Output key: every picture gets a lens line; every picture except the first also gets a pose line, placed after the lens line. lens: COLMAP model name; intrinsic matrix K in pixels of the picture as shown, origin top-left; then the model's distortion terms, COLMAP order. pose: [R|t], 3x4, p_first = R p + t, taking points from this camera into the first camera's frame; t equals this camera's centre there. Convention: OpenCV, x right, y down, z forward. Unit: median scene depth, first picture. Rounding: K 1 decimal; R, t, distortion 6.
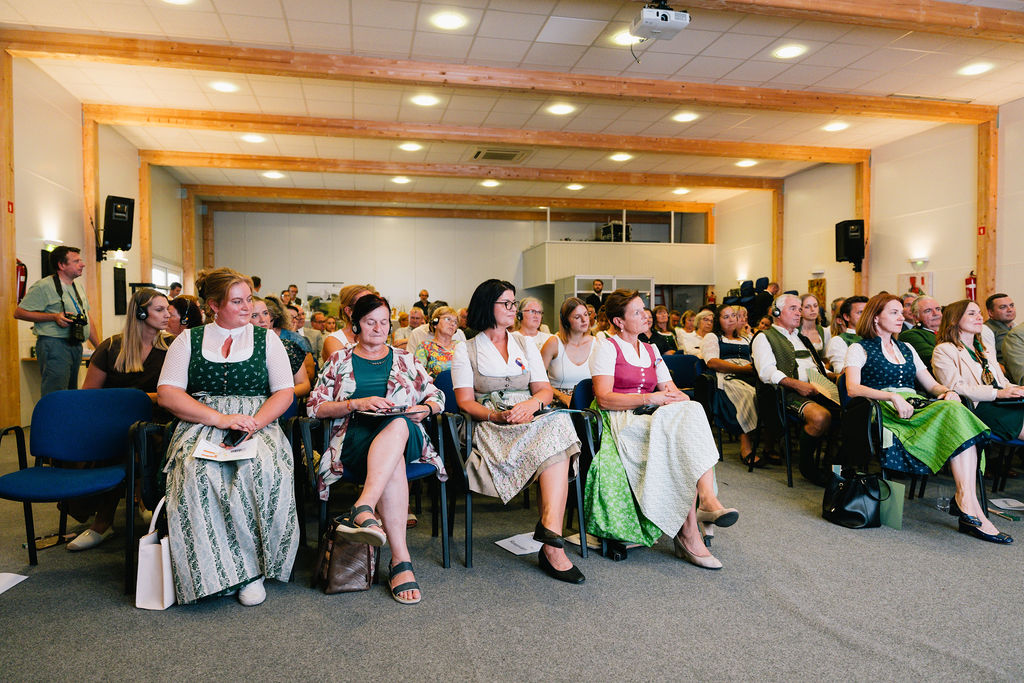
lens RADIAL K [[699.5, 0, 506.1], [0, 699.5, 346.0], [0, 0, 1]] dist [0.004384, -0.021451]
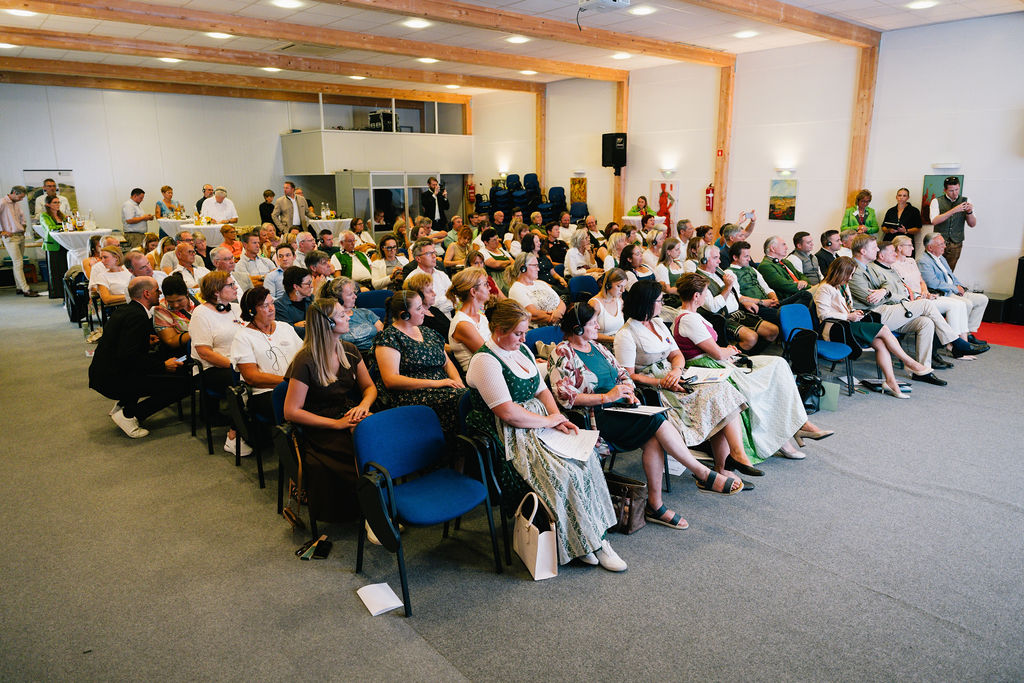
lens RADIAL K [[686.5, 0, 511.3], [0, 686.5, 342.4], [0, 0, 1]] dist [0.005808, -0.022443]
pose [[0.880900, -0.112069, 0.459844, -0.508395], [0.016829, 0.978365, 0.206201, -0.148048], [-0.473004, -0.173903, 0.863727, -0.000802]]
